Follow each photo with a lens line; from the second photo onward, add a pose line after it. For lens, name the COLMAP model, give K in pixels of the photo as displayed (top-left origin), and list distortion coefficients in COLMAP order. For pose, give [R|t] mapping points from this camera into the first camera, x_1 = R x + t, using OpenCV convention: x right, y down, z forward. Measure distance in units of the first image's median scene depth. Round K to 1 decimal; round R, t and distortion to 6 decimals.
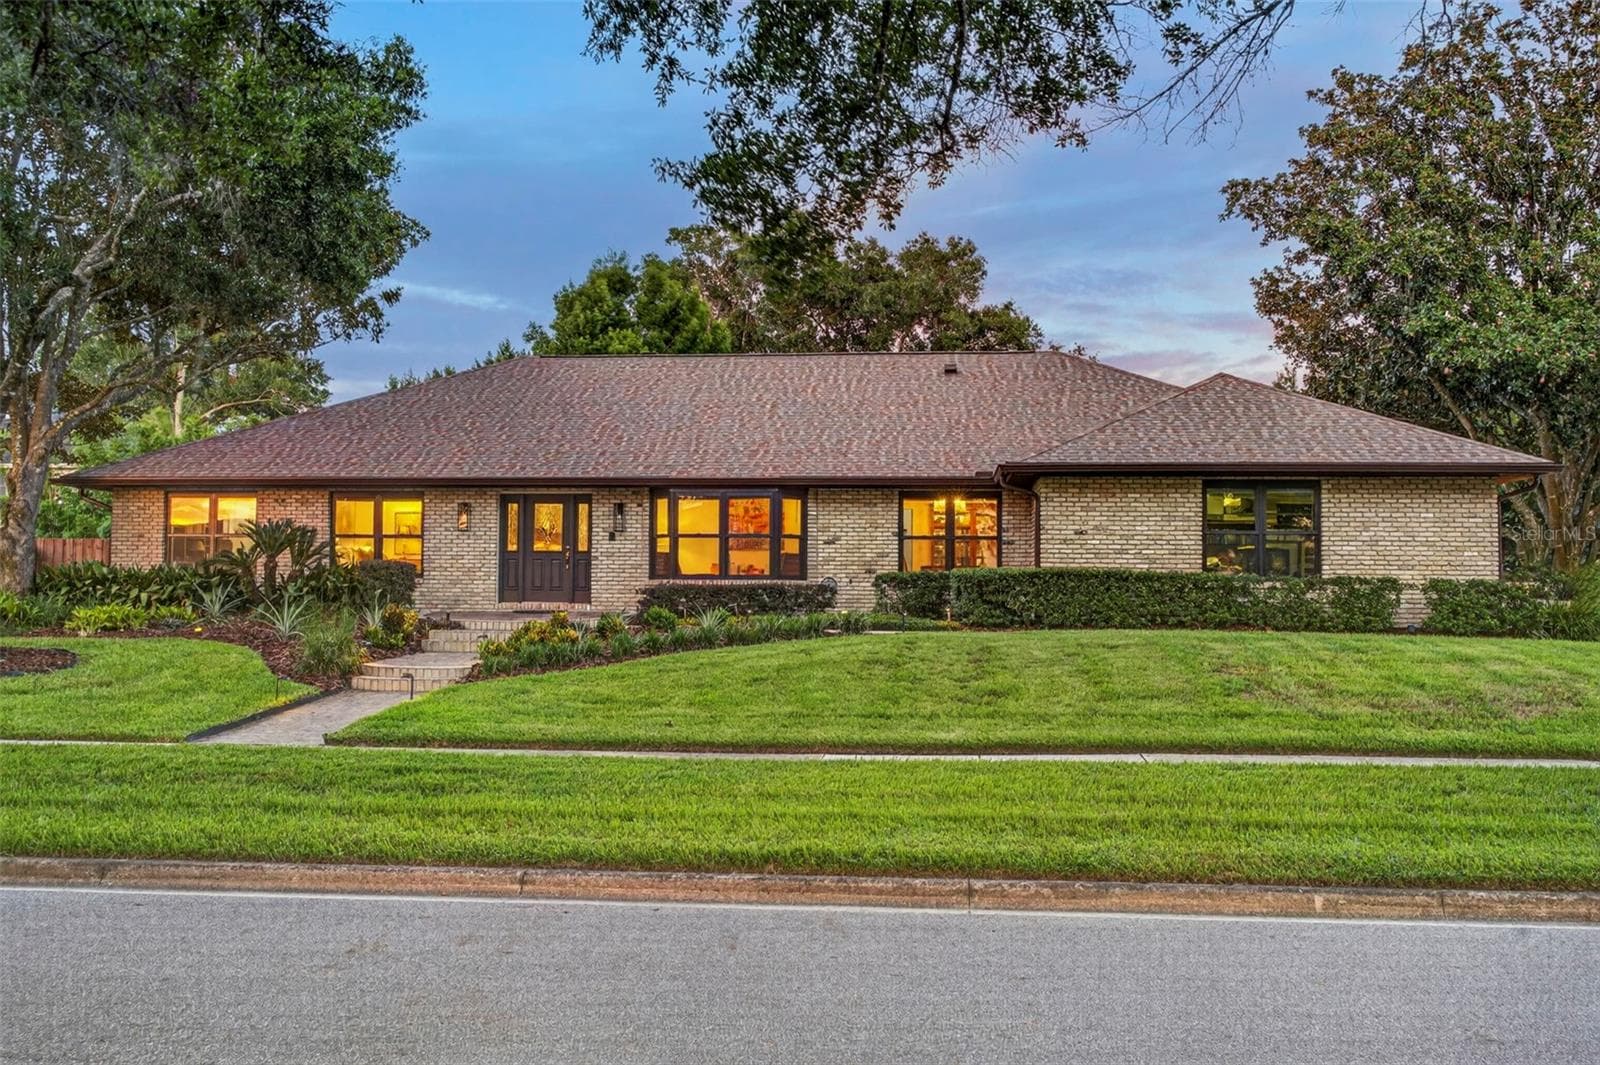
lens RADIAL K [[1269.5, 0, 840.1], [0, 1269.5, 532.6], [0, 0, 1]] dist [0.008041, -0.002508]
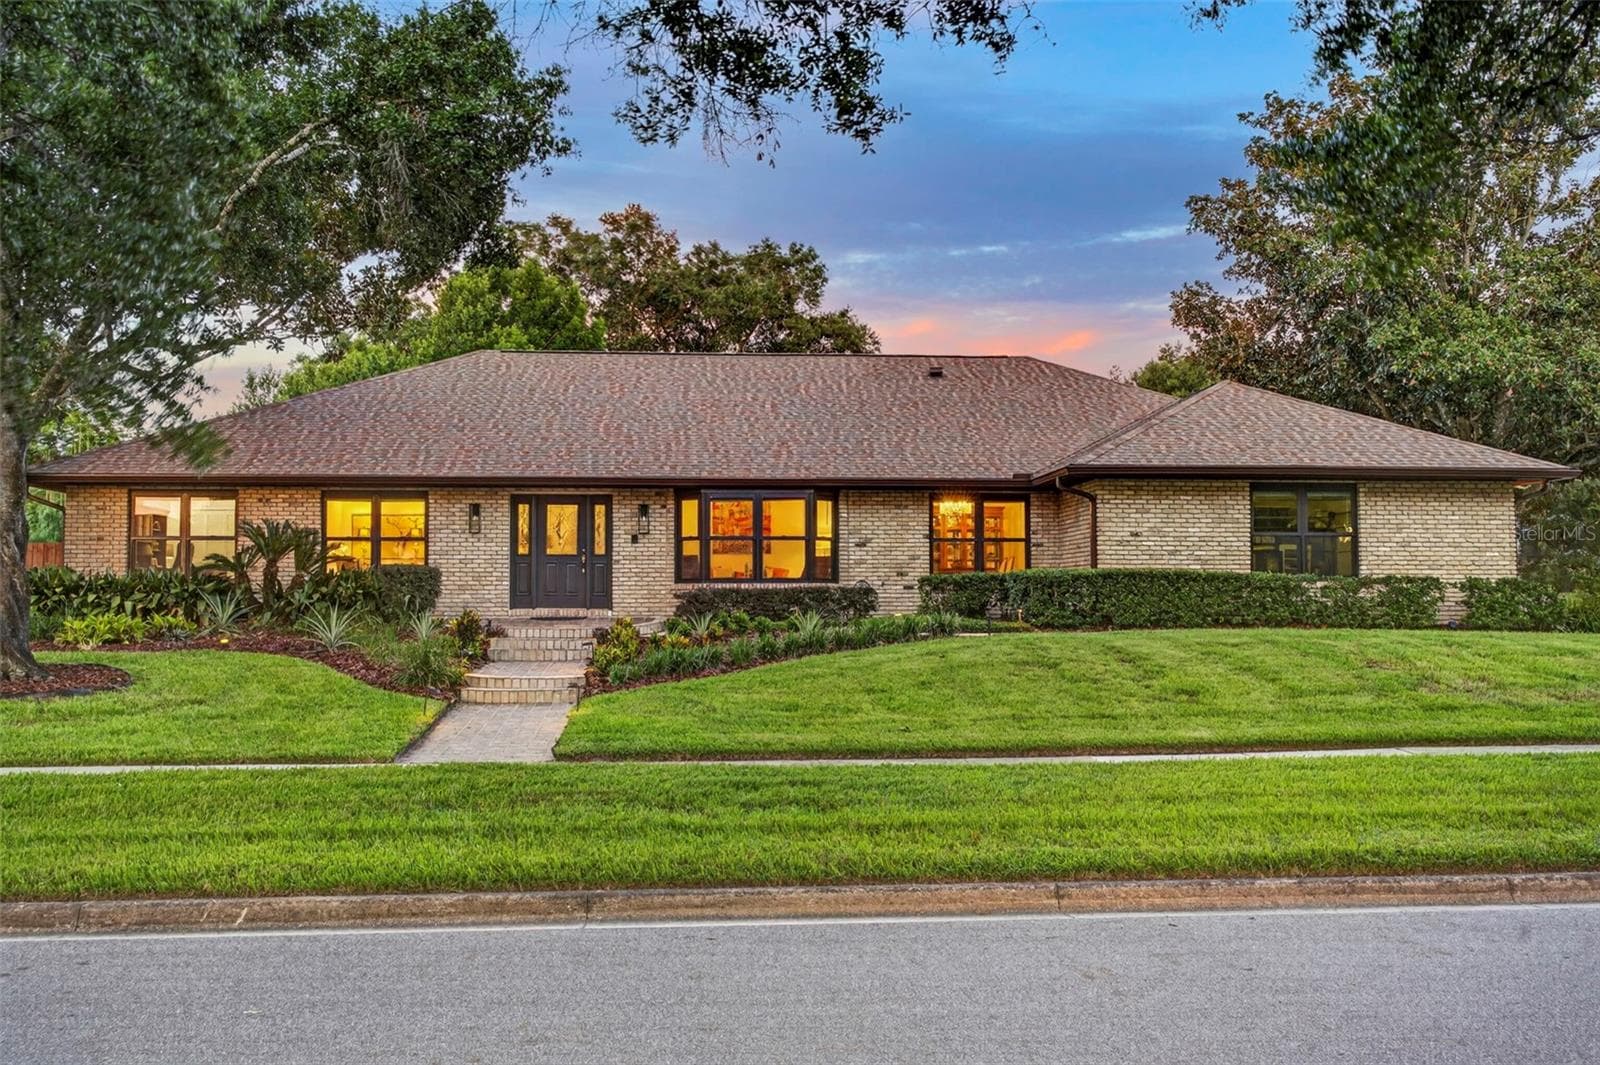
lens RADIAL K [[1269.5, 0, 840.1], [0, 1269.5, 532.6], [0, 0, 1]] dist [0.008041, -0.002508]
pose [[0.988206, -0.000041, 0.153128, -0.183079], [0.000753, 0.999989, -0.004591, 0.002922], [-0.153126, 0.004652, 0.988196, 0.029736]]
